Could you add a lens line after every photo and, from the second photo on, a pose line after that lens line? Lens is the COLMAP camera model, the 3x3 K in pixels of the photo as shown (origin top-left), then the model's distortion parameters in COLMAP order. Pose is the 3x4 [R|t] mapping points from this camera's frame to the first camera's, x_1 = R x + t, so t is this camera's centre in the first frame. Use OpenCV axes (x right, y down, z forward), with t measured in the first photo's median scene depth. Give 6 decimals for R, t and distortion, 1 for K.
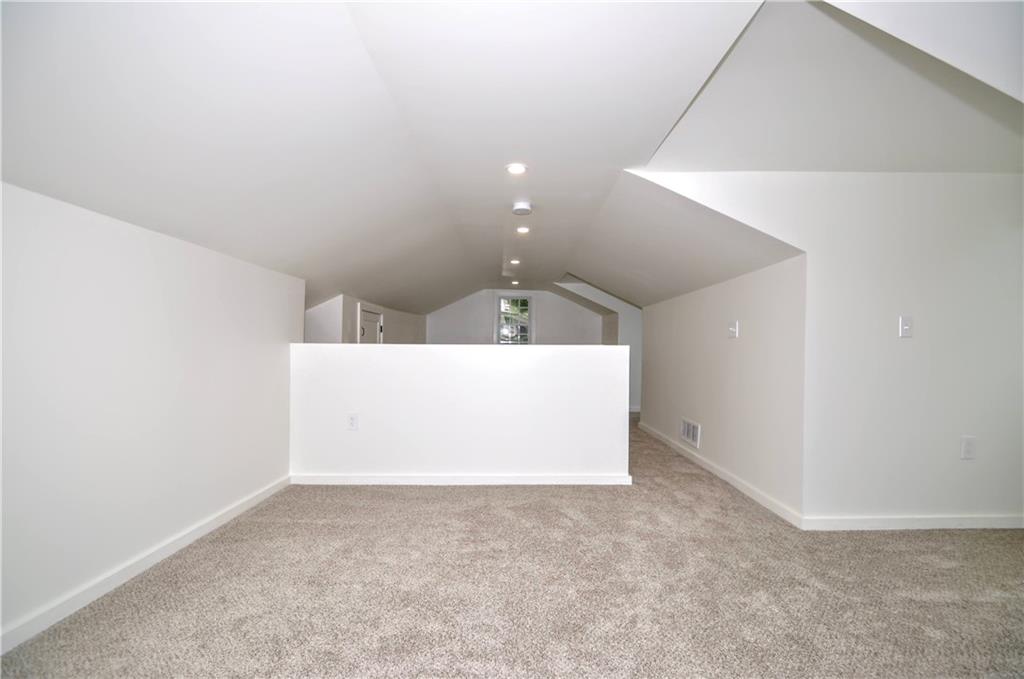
lens RADIAL K [[443.6, 0, 520.9], [0, 443.6, 340.2], [0, 0, 1]] dist [-0.004868, -0.002751]
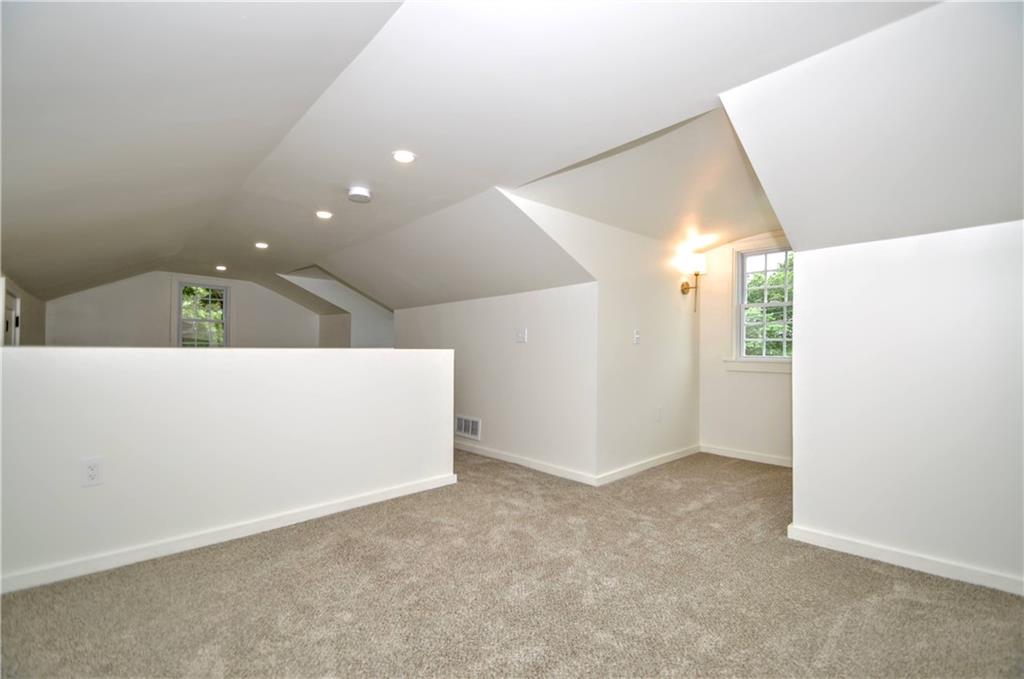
lens RADIAL K [[443.6, 0, 522.5], [0, 443.6, 342.8], [0, 0, 1]] dist [-0.004868, -0.002751]
pose [[0.732721, 0.007039, 0.680493, -0.382260], [-0.009289, 0.999957, -0.000342, -0.004061], [-0.680466, -0.006070, 0.732754, 0.145037]]
